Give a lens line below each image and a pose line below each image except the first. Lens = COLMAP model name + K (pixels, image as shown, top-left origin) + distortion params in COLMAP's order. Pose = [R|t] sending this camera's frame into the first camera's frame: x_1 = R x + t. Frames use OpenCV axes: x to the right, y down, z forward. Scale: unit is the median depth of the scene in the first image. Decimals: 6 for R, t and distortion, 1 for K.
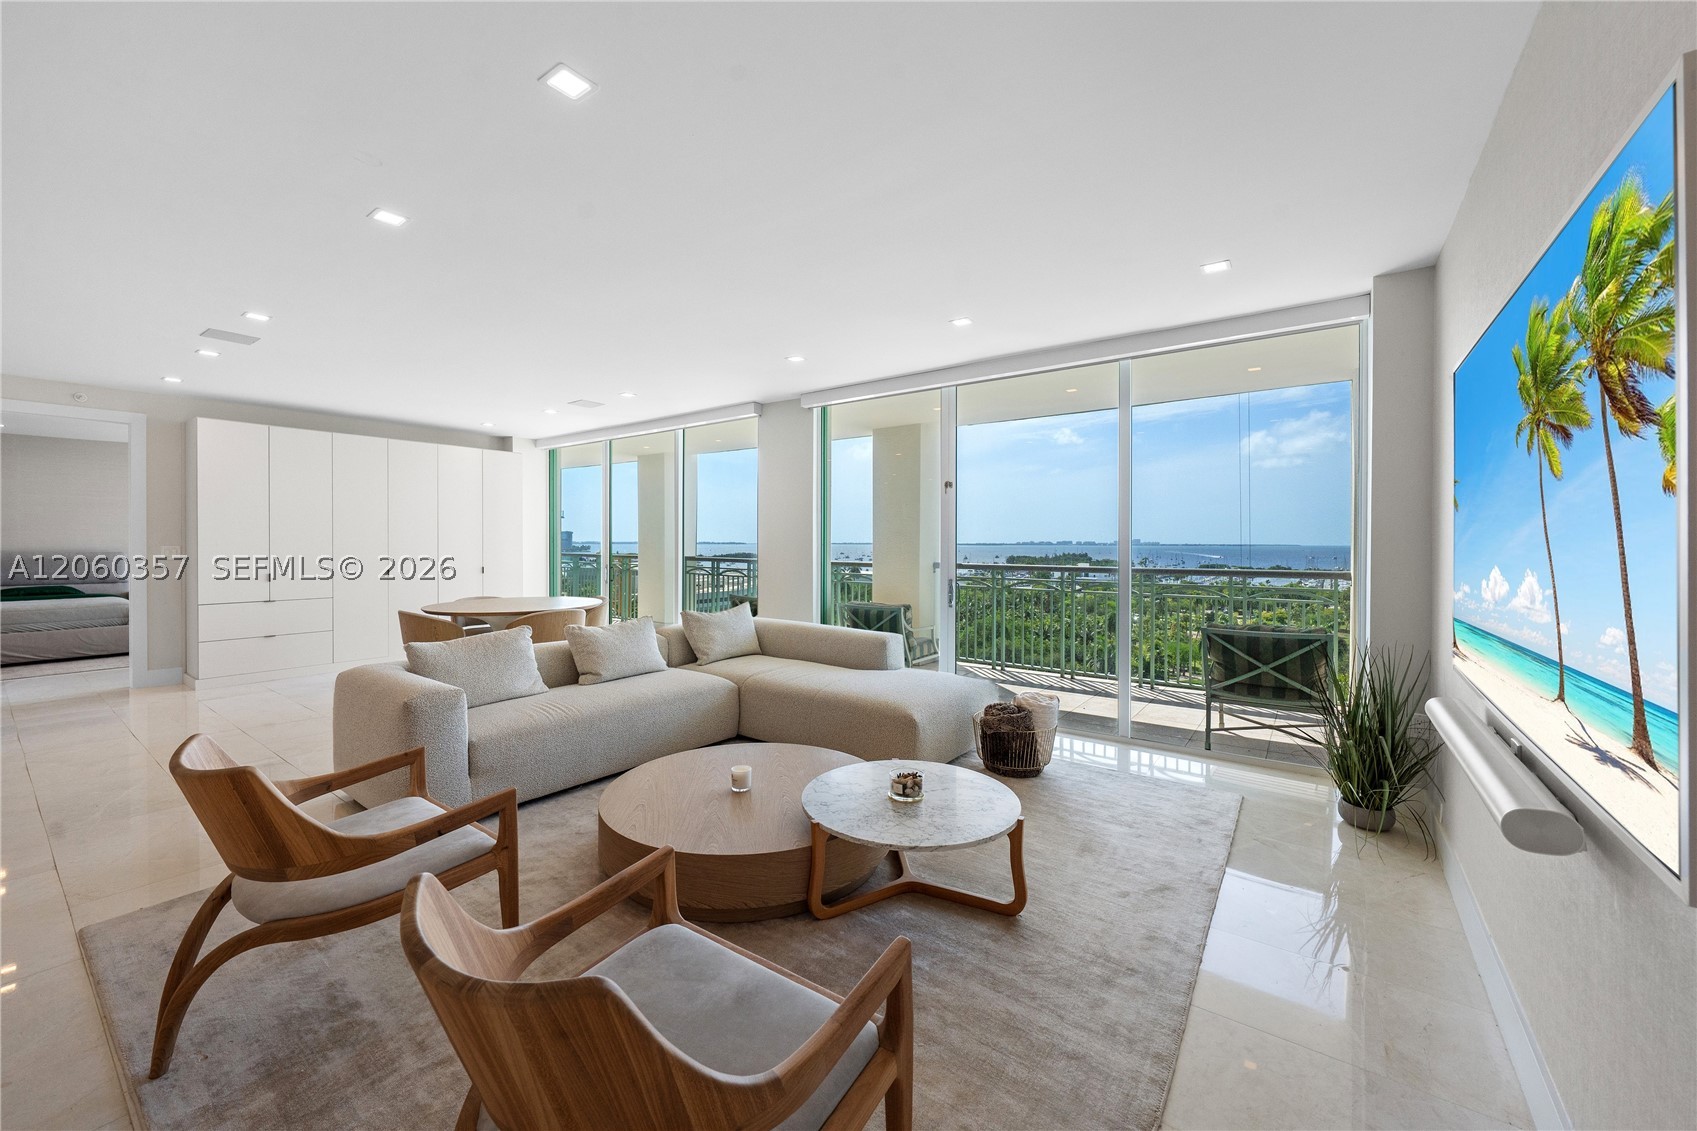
lens RADIAL K [[672.0, 0, 805.7], [0, 672.0, 532.9], [0, 0, 1]] dist [-0.000607, -0.000013]
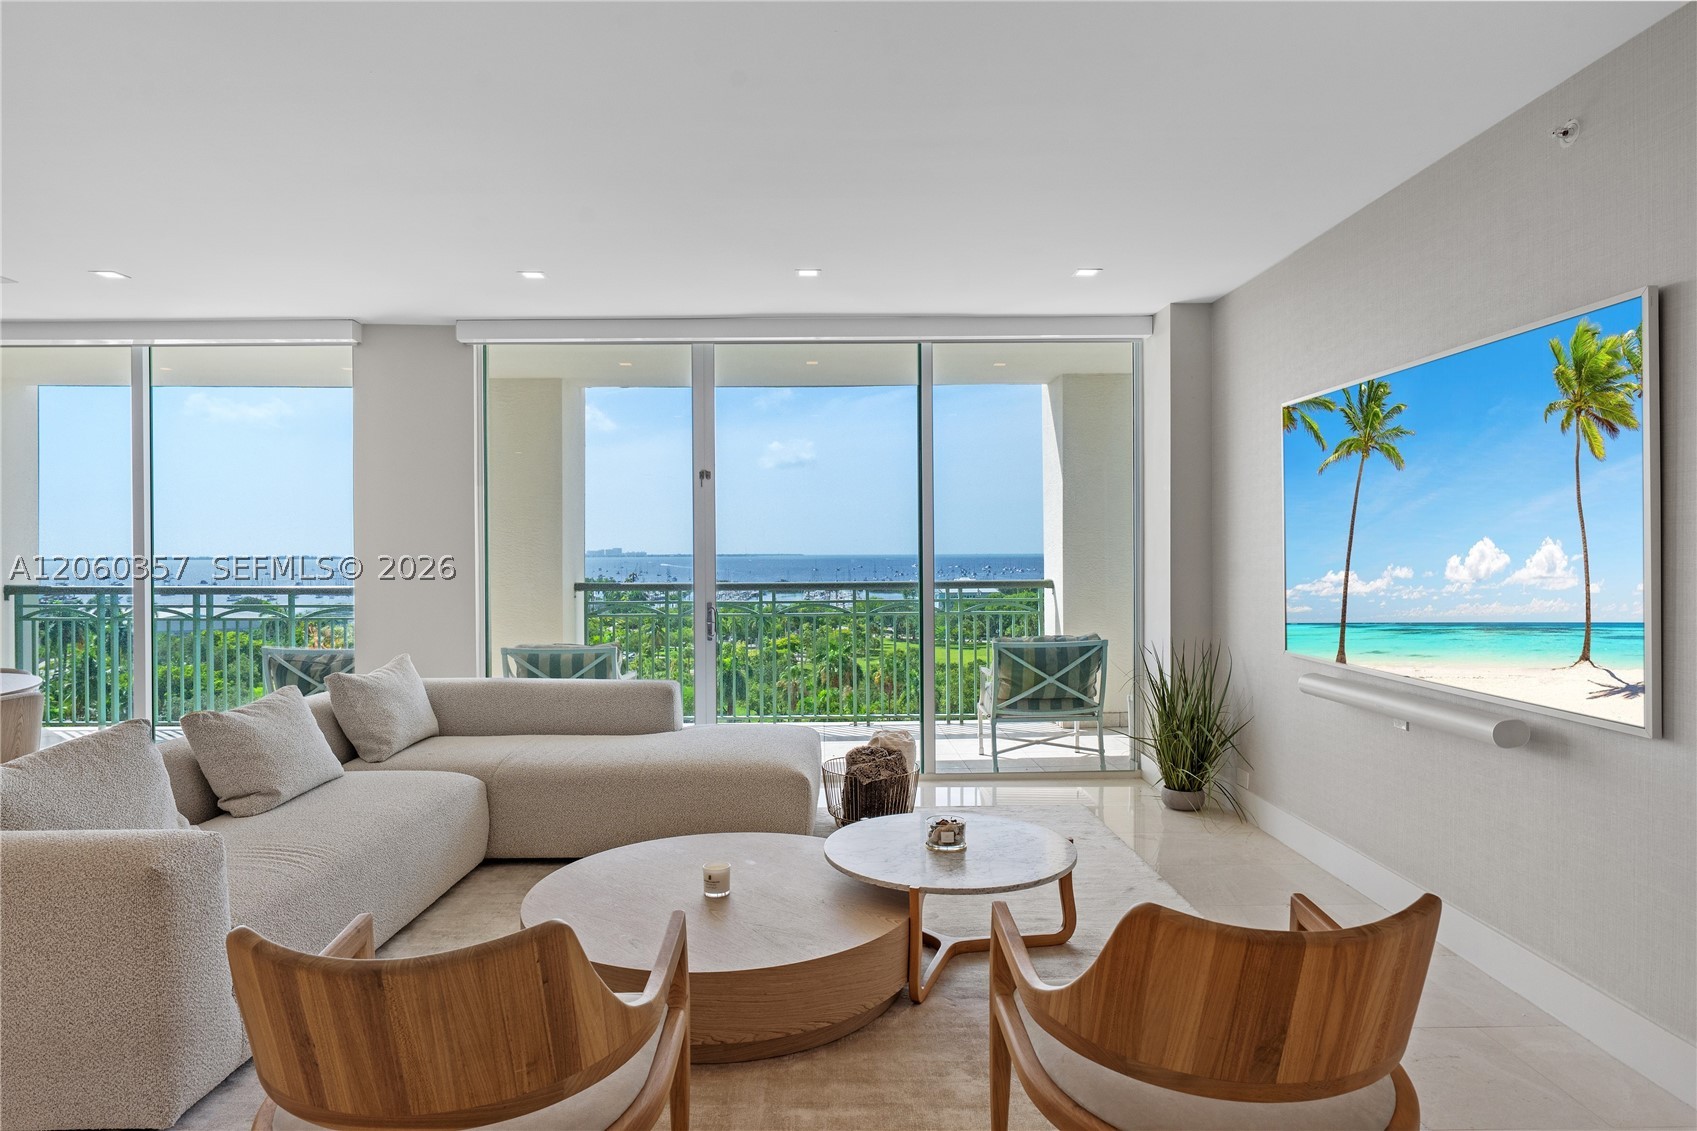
lens RADIAL K [[999.4, 0, 834.3], [0, 999.4, 562.8], [0, 0, 1]] dist [0.027464, 0.000495]
pose [[0.790878, -0.014031, 0.611813, -0.435958], [0.000658, 0.999756, 0.022077, -0.000311], [-0.611974, -0.017058, 0.790694, 0.045059]]
